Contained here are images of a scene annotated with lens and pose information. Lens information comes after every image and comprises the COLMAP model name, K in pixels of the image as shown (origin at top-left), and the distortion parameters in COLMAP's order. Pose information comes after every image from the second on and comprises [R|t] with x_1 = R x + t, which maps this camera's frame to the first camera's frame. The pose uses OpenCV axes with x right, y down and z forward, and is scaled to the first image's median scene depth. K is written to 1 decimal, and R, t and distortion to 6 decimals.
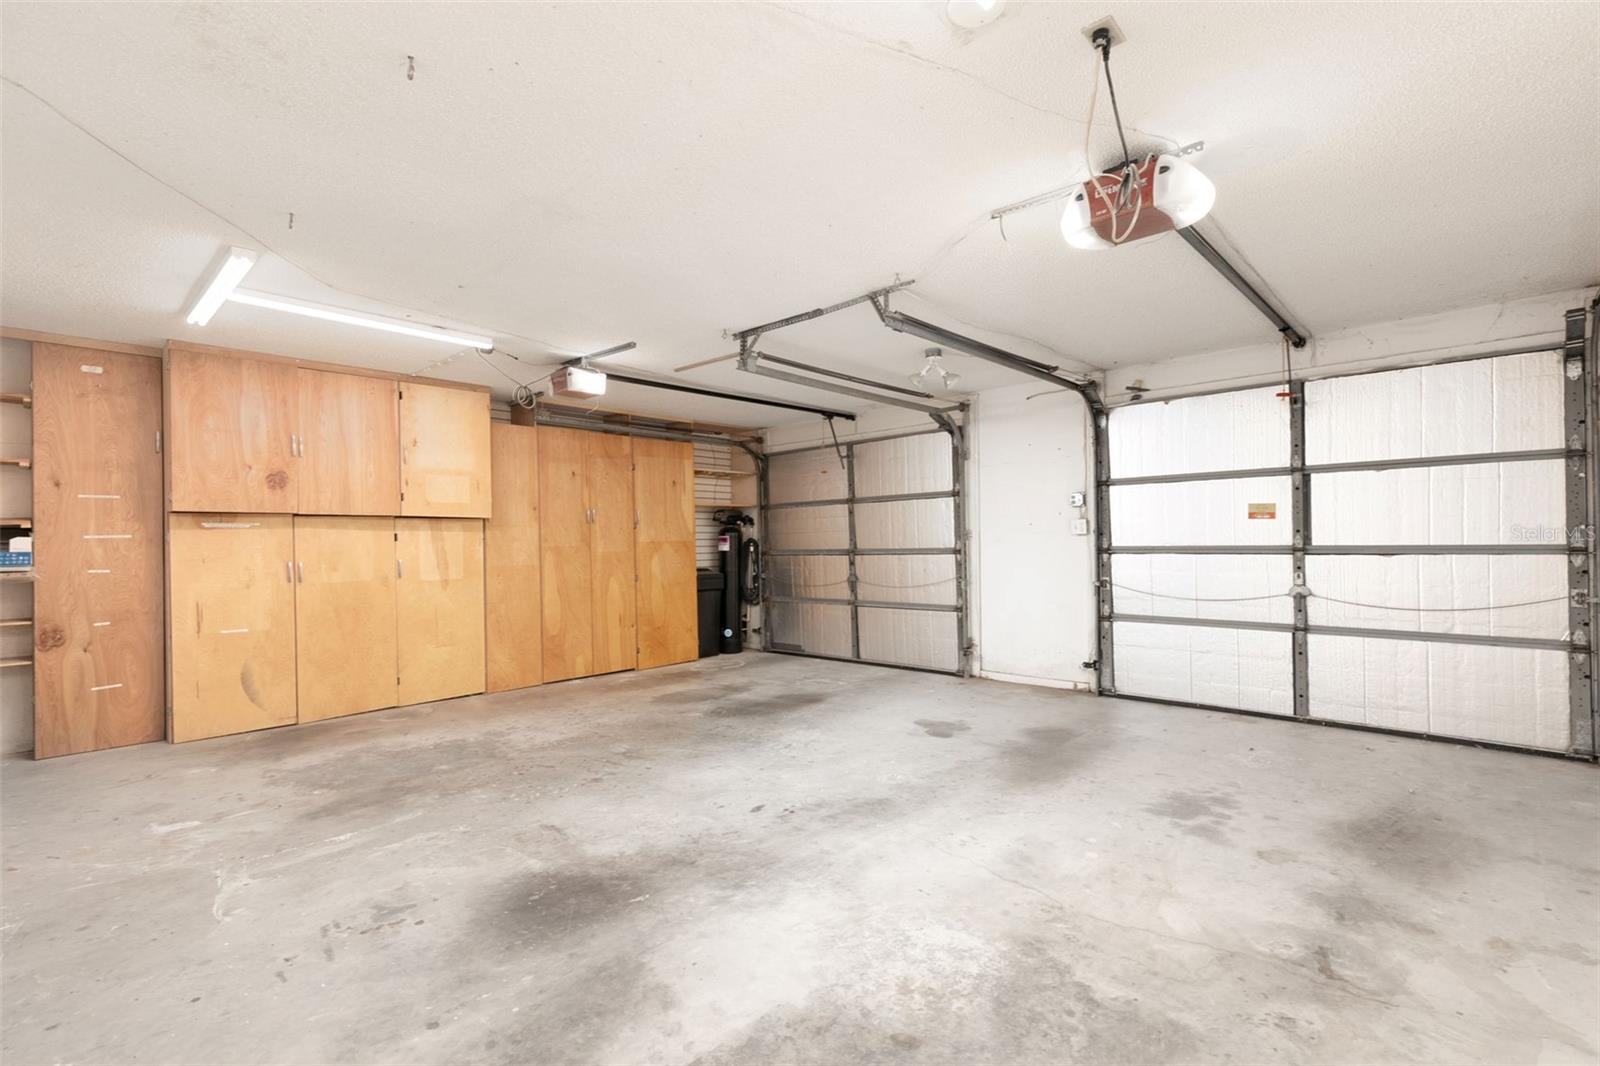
lens RADIAL K [[728.7, 0, 800.0], [0, 728.7, 537.1], [0, 0, 1]] dist [-0.000844, -0.000058]
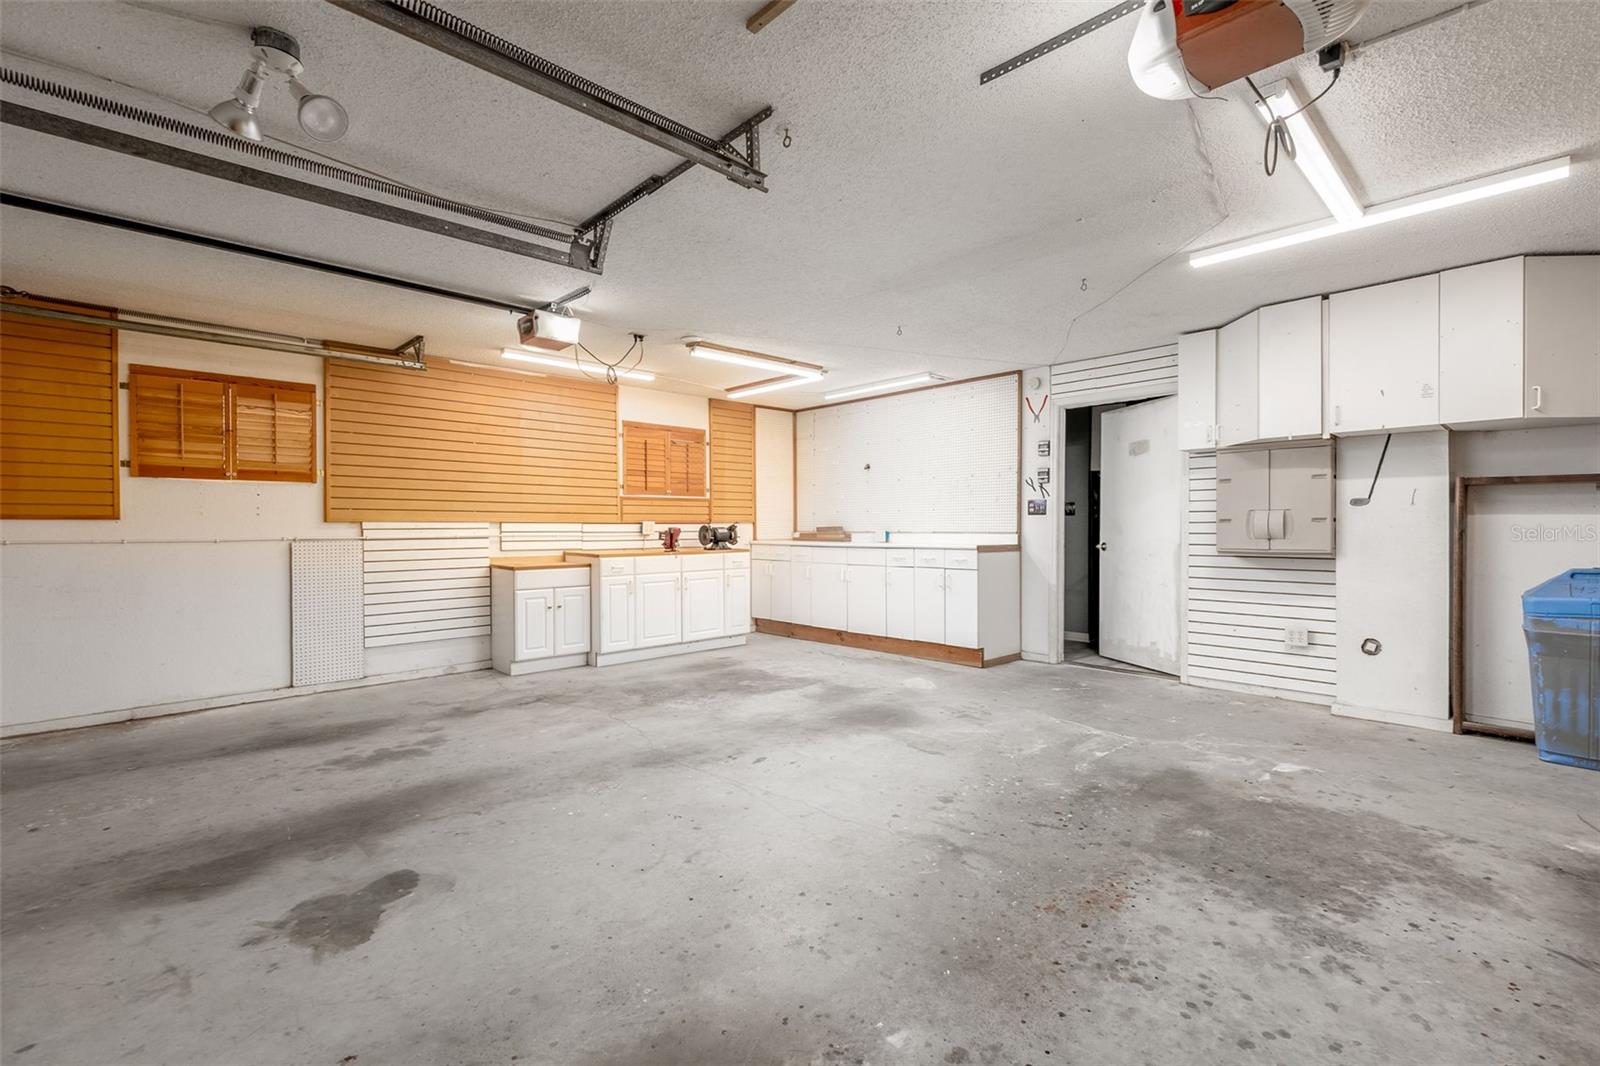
lens RADIAL K [[728.7, 0, 800.6], [0, 728.7, 532.3], [0, 0, 1]] dist [-0.000844, -0.000058]
pose [[-0.998223, 0.017511, 0.056957, -0.181430], [0.017688, 0.999840, 0.002606, 0.025020], [-0.056903, 0.003609, -0.998373, 2.011787]]
